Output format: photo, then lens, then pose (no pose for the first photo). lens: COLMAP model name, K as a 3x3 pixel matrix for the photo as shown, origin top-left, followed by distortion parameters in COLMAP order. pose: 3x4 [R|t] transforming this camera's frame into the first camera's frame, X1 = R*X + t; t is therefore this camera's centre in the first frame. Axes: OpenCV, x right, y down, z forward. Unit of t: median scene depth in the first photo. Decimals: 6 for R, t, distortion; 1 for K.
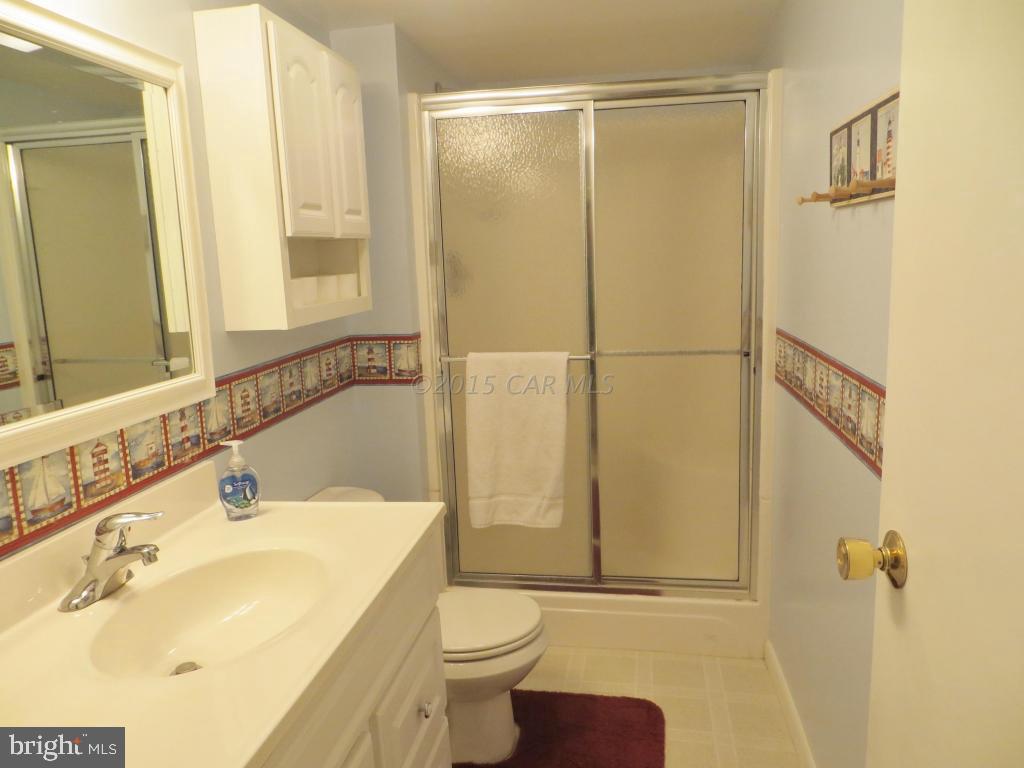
lens RADIAL K [[770.5, 0, 510.9], [0, 770.5, 386.2], [0, 0, 1]] dist [-0.010508, 0.001702]
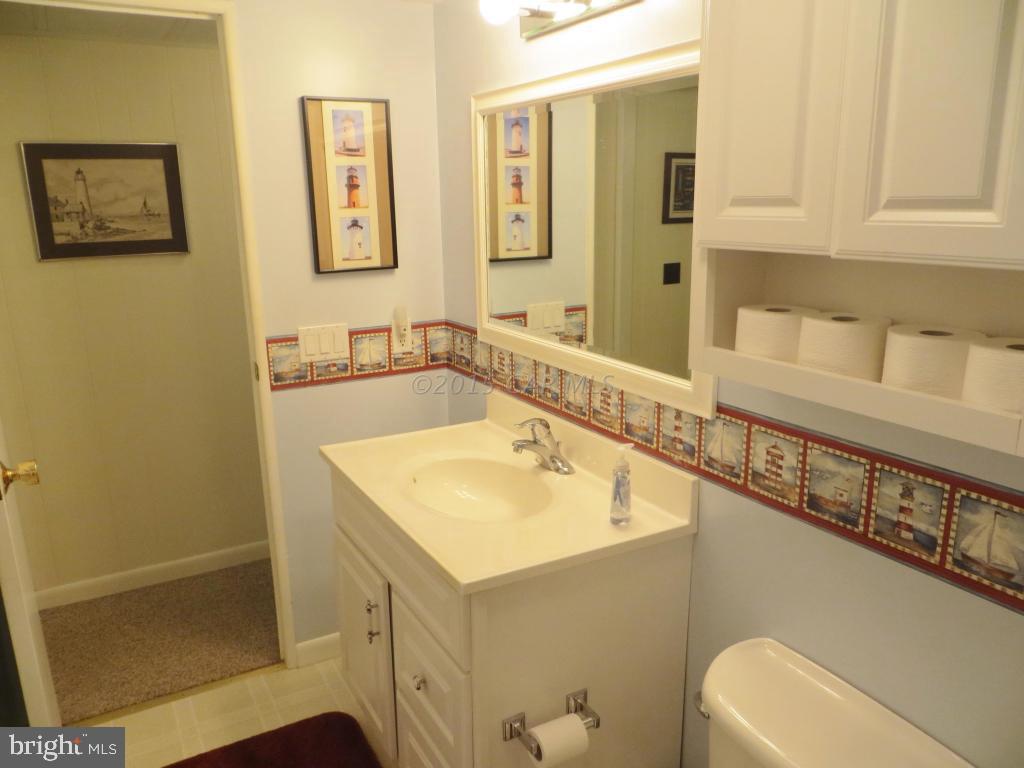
lens RADIAL K [[753.4, 0, 510.8], [0, 753.4, 383.1], [0, 0, 1]] dist [-0.001361, 0.001563]
pose [[-0.771459, 0.133877, -0.622036, 0.339697], [-0.127141, 0.925464, 0.356863, -0.309446], [0.623448, 0.354392, -0.696936, 1.437256]]
